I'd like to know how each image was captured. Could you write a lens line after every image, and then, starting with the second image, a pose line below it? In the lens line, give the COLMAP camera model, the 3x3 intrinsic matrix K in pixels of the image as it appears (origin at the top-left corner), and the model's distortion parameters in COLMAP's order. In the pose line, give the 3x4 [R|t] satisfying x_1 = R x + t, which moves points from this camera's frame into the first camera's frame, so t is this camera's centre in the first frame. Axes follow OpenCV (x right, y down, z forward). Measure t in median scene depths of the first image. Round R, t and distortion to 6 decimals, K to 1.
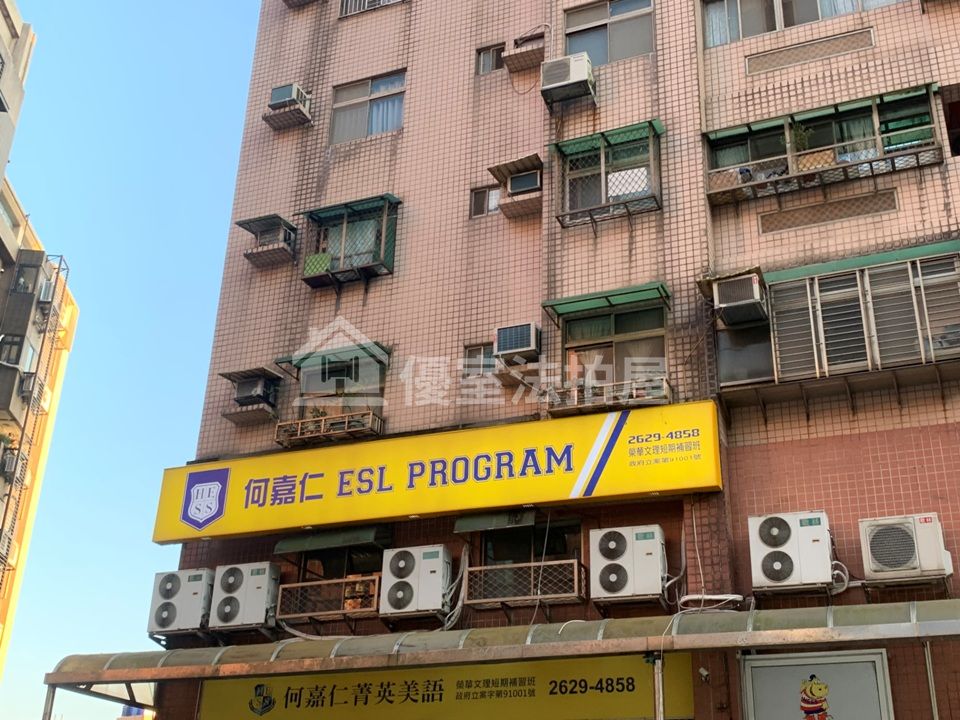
lens RADIAL K [[1131.3, 0, 495.7], [0, 1131.3, 356.2], [0, 0, 1]] dist [0.224854, -0.772548]
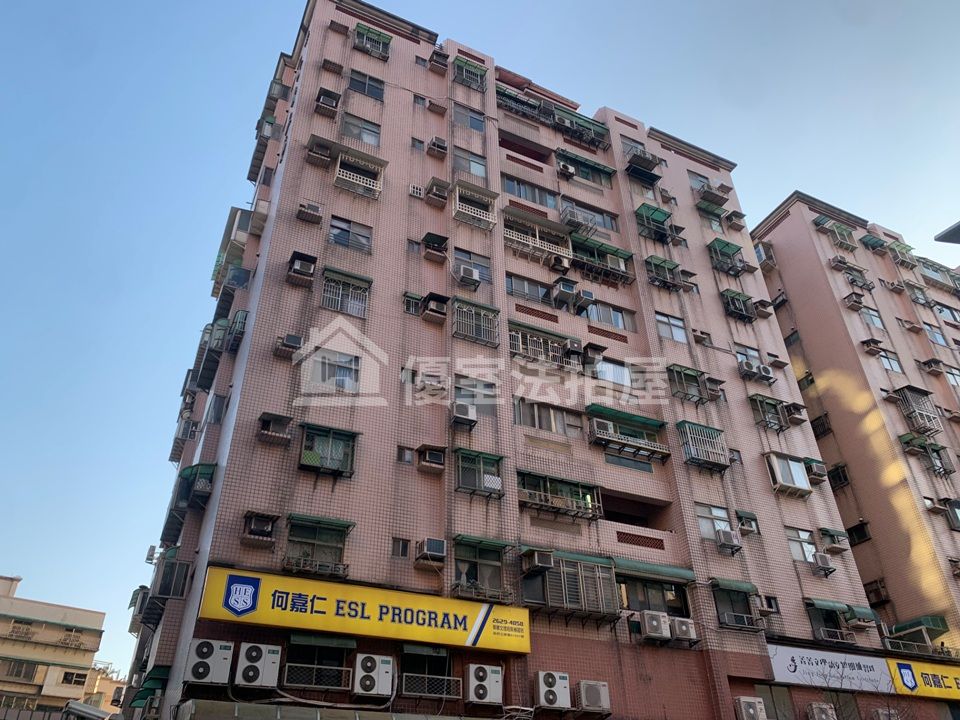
lens RADIAL K [[736.1, 0, 480.0], [0, 736.1, 360.0], [0, 0, 1]] dist [0.001941, 0.002366]
pose [[0.668658, 0.396163, 0.629247, -0.835291], [-0.288467, 0.918180, -0.271537, 0.009908], [-0.685335, 0.000048, 0.728228, 0.053581]]
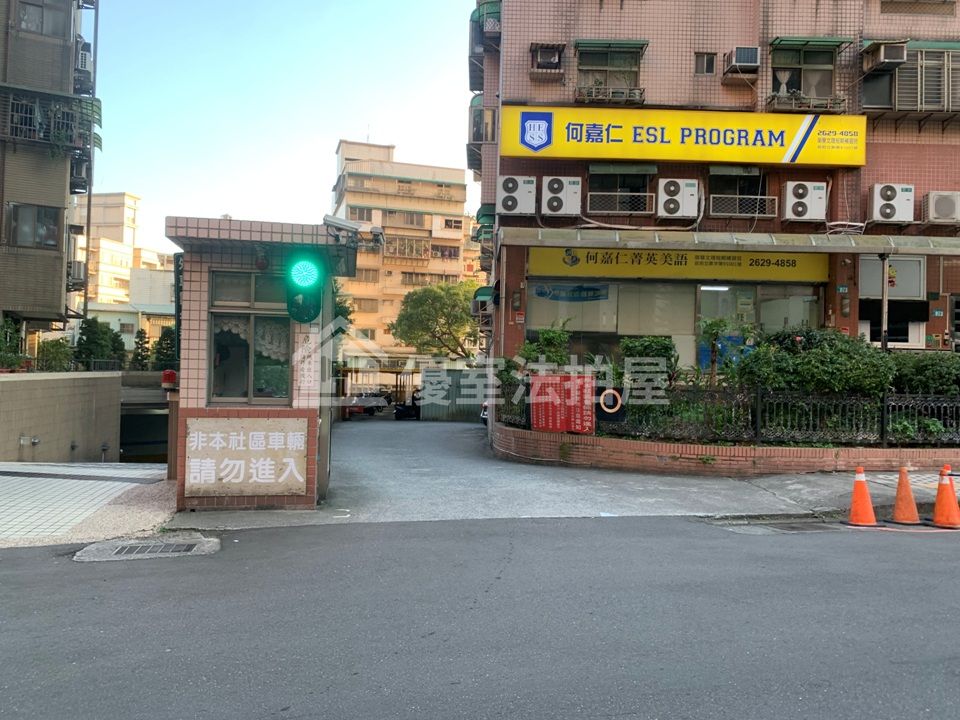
lens RADIAL K [[733.5, 0, 475.4], [0, 733.5, 350.9], [0, 0, 1]] dist [0.024566, -0.021134]
pose [[0.929331, 0.010432, 0.369100, -0.736505], [-0.163952, 0.907319, 0.387159, 0.022808], [-0.330853, -0.420314, 0.844910, 0.055227]]
